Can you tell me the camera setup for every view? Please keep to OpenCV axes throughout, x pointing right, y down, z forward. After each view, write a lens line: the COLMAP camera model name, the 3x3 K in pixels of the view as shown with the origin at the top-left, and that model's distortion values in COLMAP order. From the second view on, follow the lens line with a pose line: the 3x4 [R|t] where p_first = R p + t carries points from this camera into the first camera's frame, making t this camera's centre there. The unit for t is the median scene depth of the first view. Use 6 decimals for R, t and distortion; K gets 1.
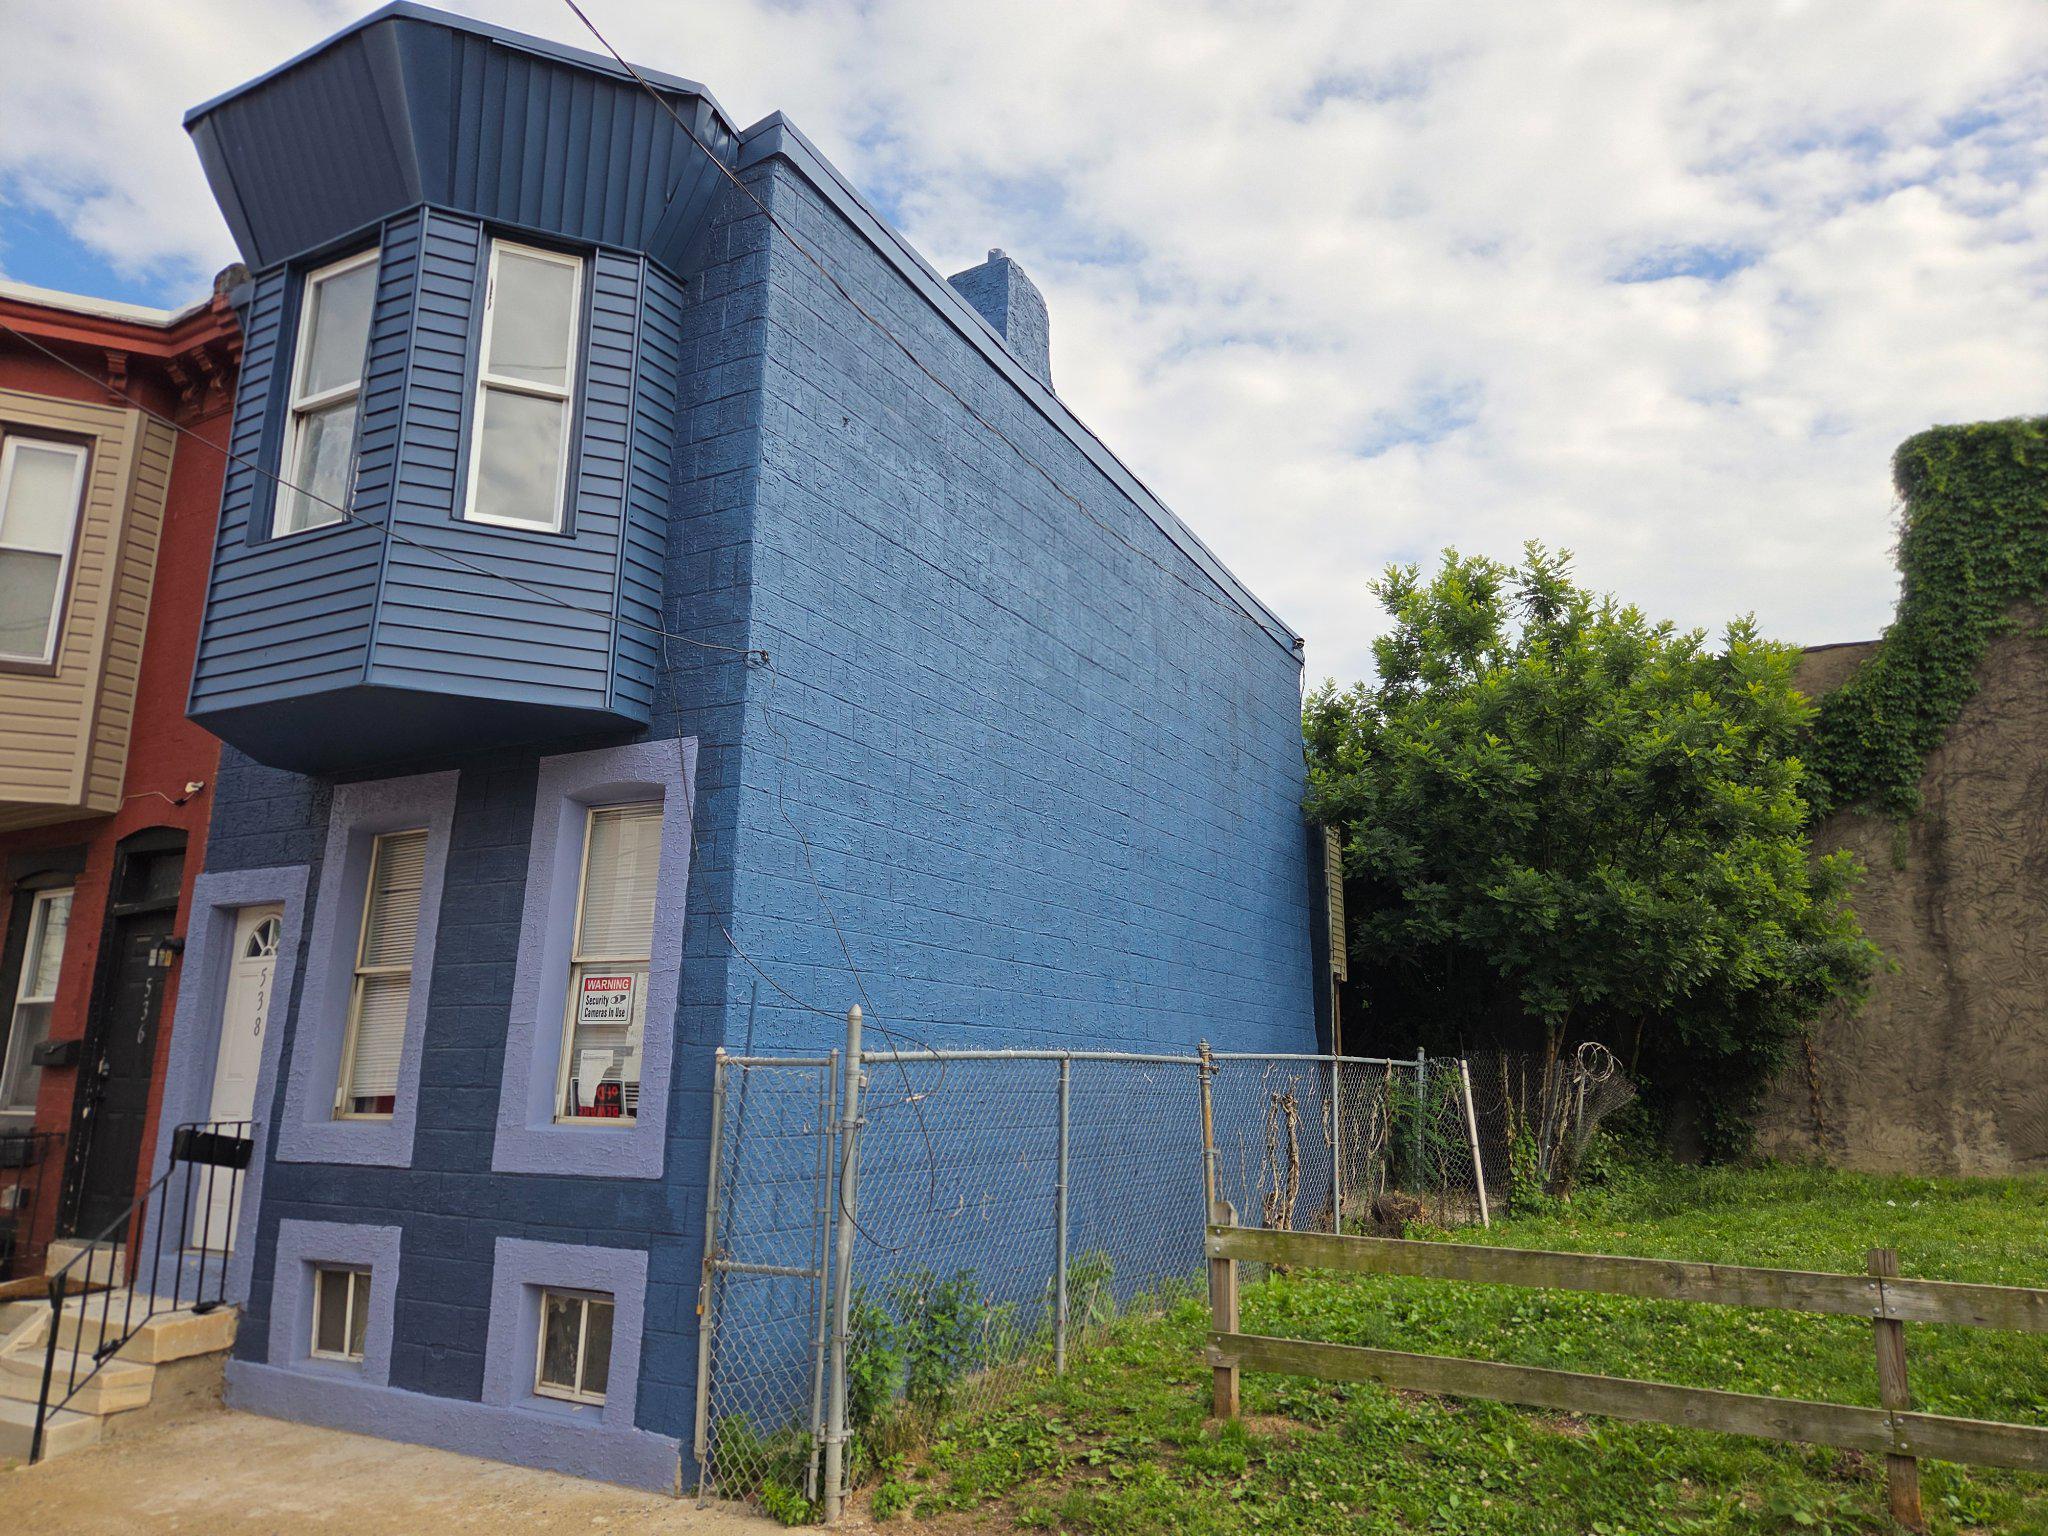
lens RADIAL K [[1346.6, 0, 1025.7], [0, 1346.6, 780.3], [0, 0, 1]] dist [0.042669, -0.010800]
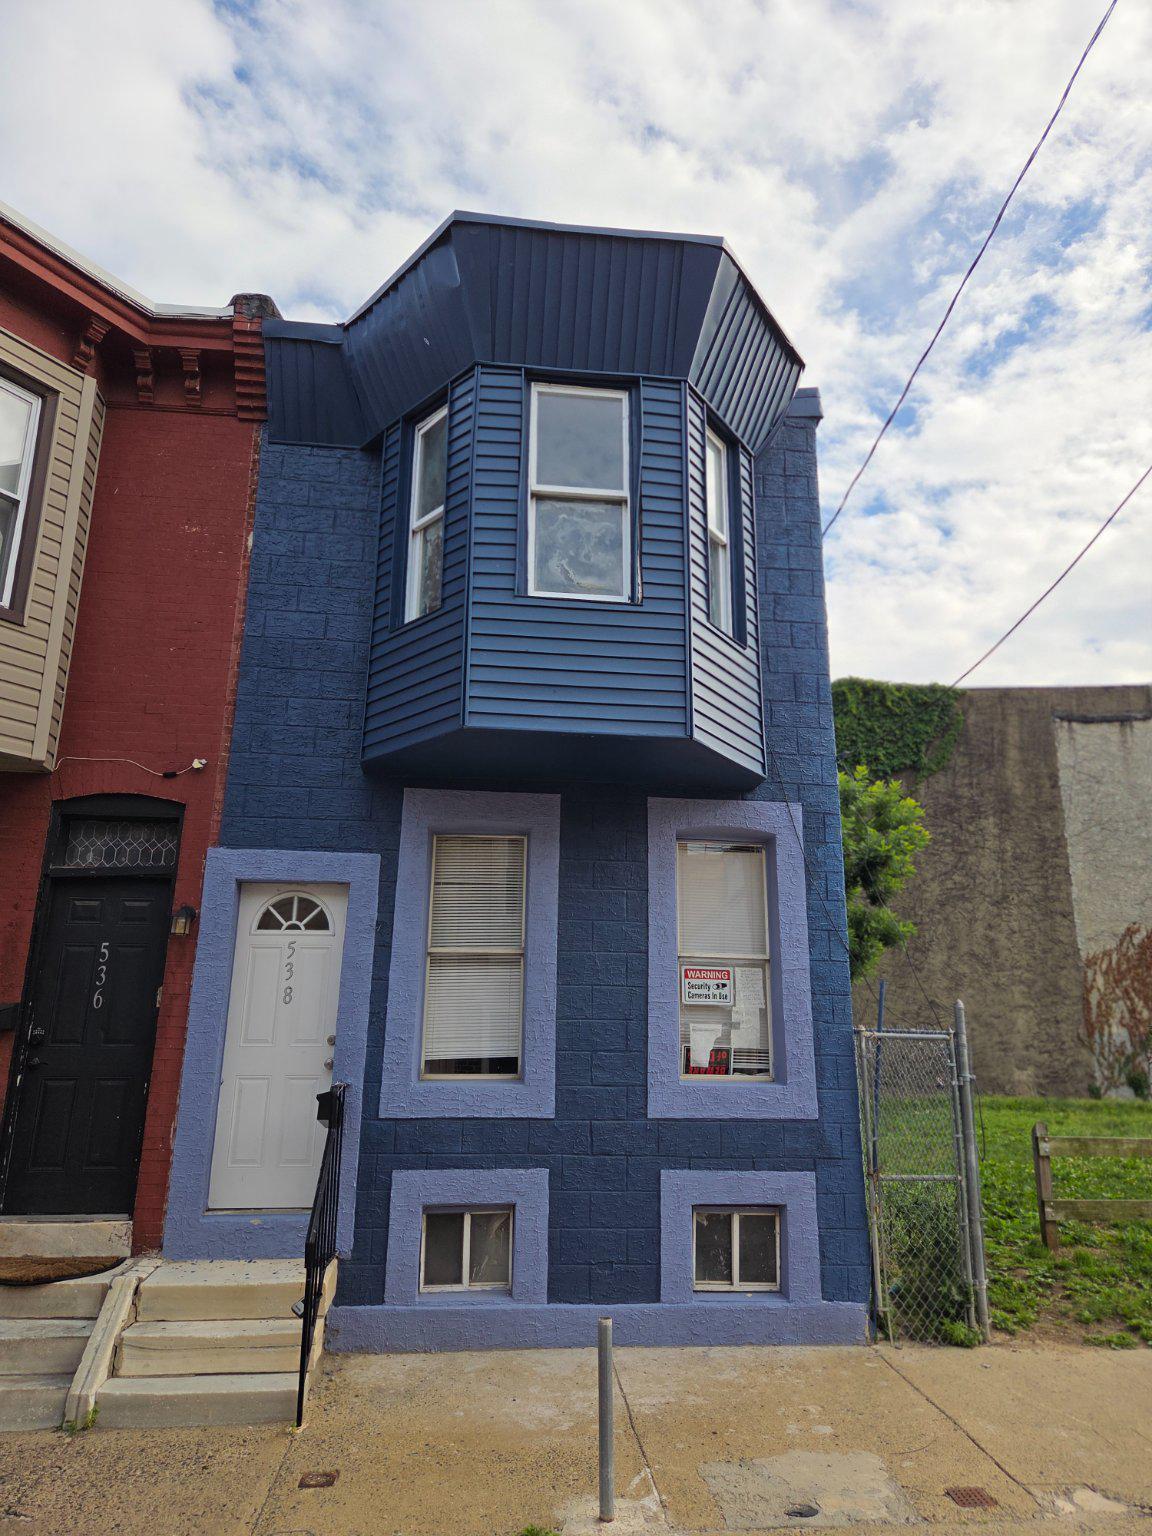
lens RADIAL K [[1010.0, 0, 577.8], [0, 1010.0, 760.5], [0, 0, 1]] dist [0.042669, -0.010800]
pose [[0.822601, 0.151537, 0.548055, -0.985585], [-0.123249, 0.988438, -0.088312, 0.043974], [-0.555101, 0.005098, 0.831767, 0.226592]]
